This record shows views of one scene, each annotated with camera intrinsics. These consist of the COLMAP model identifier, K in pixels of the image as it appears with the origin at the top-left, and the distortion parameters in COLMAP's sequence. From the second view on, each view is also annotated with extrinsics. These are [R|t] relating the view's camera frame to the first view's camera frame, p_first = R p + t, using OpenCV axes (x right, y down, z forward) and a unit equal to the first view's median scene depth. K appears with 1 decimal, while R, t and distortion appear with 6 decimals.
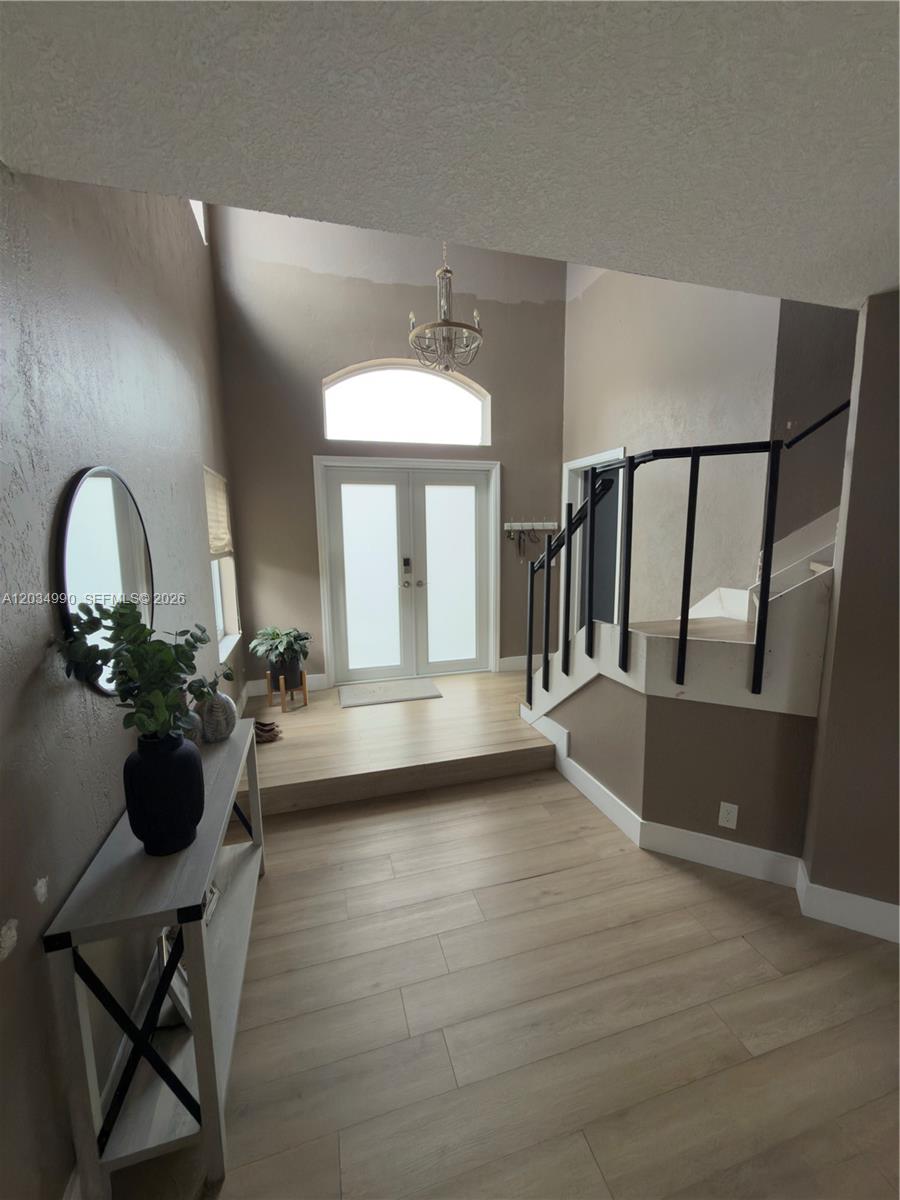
lens RADIAL K [[477.5, 0, 453.3], [0, 477.5, 600.6], [0, 0, 1]] dist [0.000191, 0.000003]
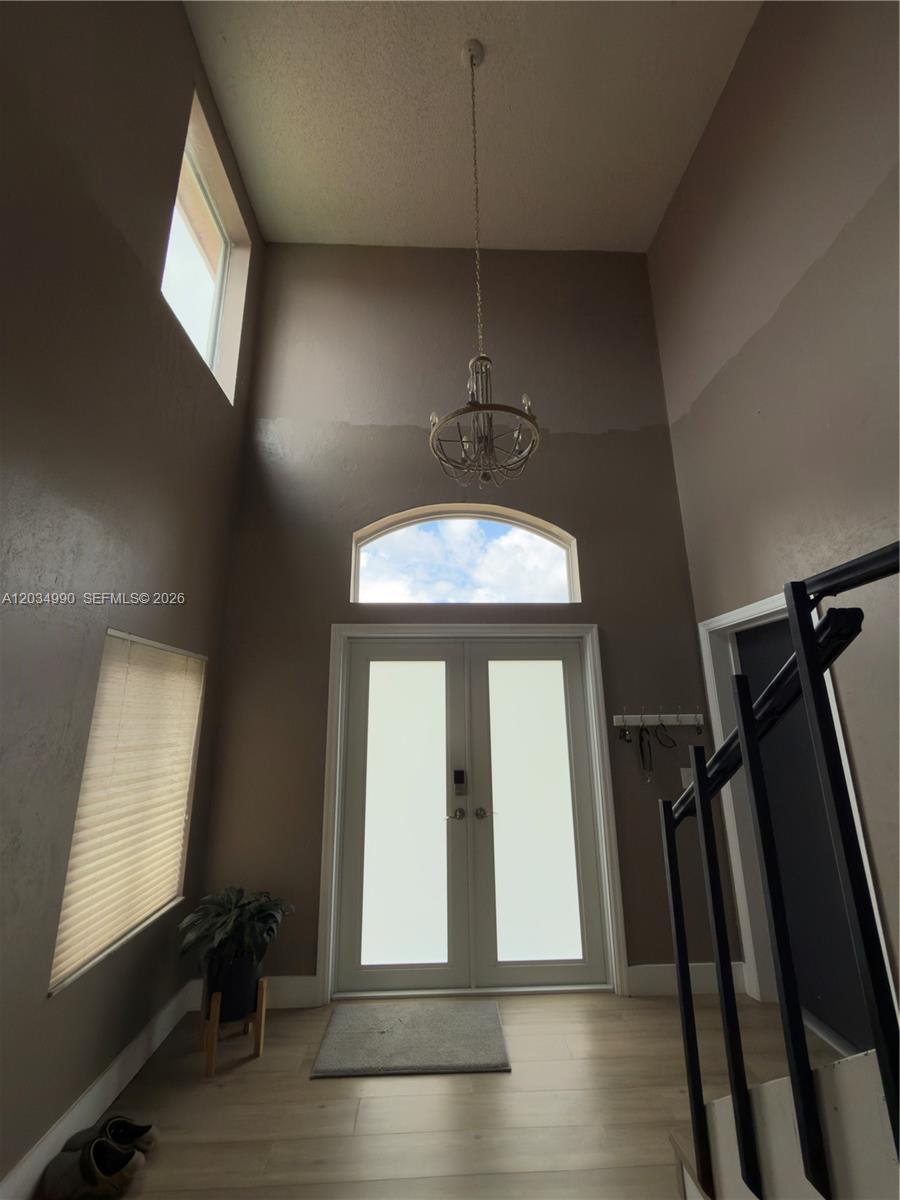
lens RADIAL K [[477.5, 0, 451.7], [0, 477.5, 599.4], [0, 0, 1]] dist [0.000191, 0.000003]
pose [[0.969801, -0.059252, -0.236590, 0.061528], [-0.035889, 0.924814, -0.378723, -0.058791], [0.241242, 0.375777, 0.894759, 0.334674]]
